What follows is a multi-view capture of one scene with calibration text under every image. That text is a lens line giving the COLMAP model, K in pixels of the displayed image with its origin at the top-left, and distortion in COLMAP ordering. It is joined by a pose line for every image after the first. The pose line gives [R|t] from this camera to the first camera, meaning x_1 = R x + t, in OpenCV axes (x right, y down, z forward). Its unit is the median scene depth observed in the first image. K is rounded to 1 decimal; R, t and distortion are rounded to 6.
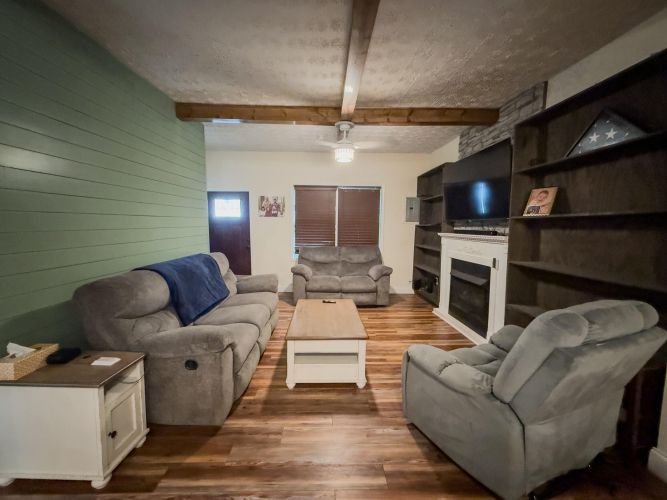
lens RADIAL K [[265.6, 0, 331.6], [0, 265.6, 249.3], [0, 0, 1]] dist [-0.000780, -0.000167]
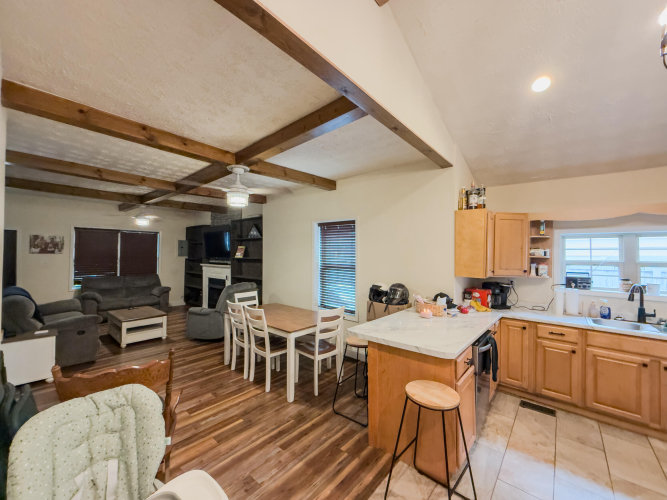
lens RADIAL K [[265.6, 0, 331.6], [0, 265.6, 249.3], [0, 0, 1]] dist [-0.000780, -0.000167]
pose [[0.674455, 0.006939, 0.738283, -0.276778], [0.062424, 0.995839, -0.066387, 0.011107], [-0.735672, 0.090862, 0.671216, -0.736428]]
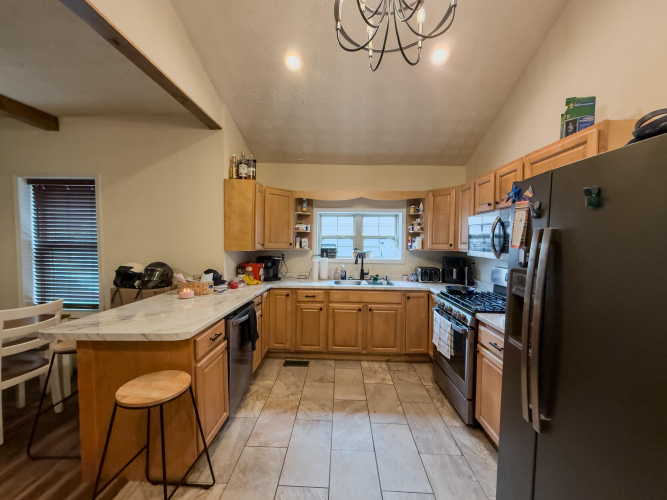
lens RADIAL K [[272.5, 0, 332.4], [0, 272.5, 249.2], [0, 0, 1]] dist [-0.000564, -0.000002]
pose [[0.056369, -0.046543, 0.997325, -0.185969], [0.078556, 0.996023, 0.042043, 0.047647], [-0.995315, 0.075975, 0.059801, -0.806484]]
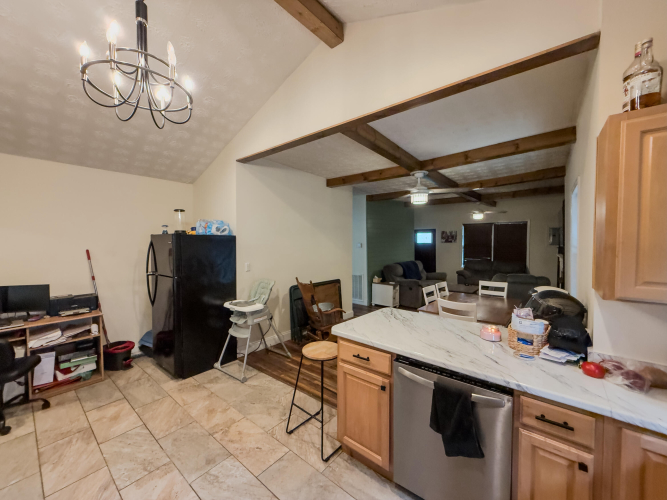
lens RADIAL K [[265.6, 0, 331.6], [0, 265.6, 249.3], [0, 0, 1]] dist [-0.000780, -0.000167]
pose [[0.753964, 0.009082, -0.656853, 0.389983], [-0.048942, 0.997902, -0.042379, 0.037888], [0.655090, 0.064100, 0.752826, -0.930660]]
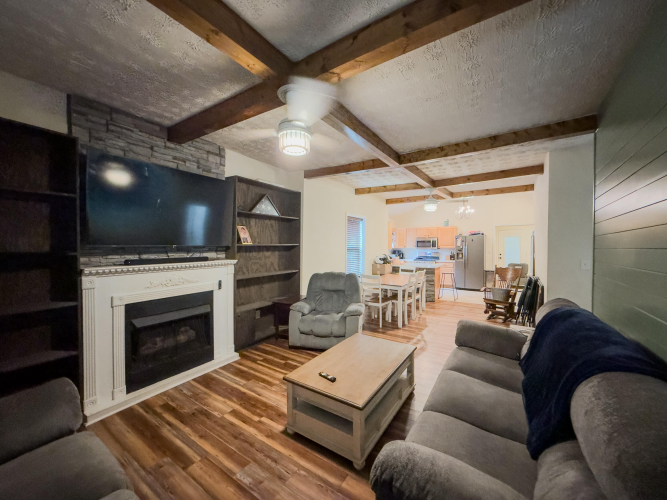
lens RADIAL K [[265.6, 0, 331.6], [0, 265.6, 249.3], [0, 0, 1]] dist [-0.000780, -0.000167]
pose [[-0.811817, -0.019465, 0.583587, -0.265208], [0.044299, 0.994511, 0.094795, -0.115389], [-0.582229, 0.102809, -0.806498, 1.018613]]
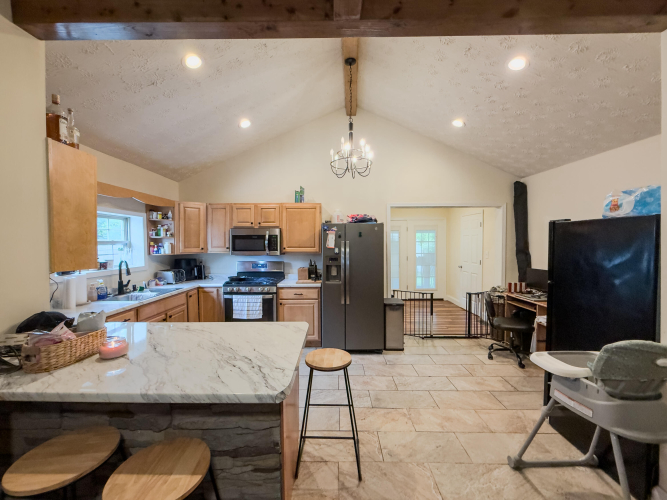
lens RADIAL K [[272.5, 0, 332.4], [0, 272.5, 249.2], [0, 0, 1]] dist [-0.000564, -0.000002]
pose [[-0.999440, -0.010104, 0.031892, 0.066843], [-0.006231, 0.992842, 0.119275, -0.014200], [-0.032869, 0.119009, -0.992349, -0.218765]]
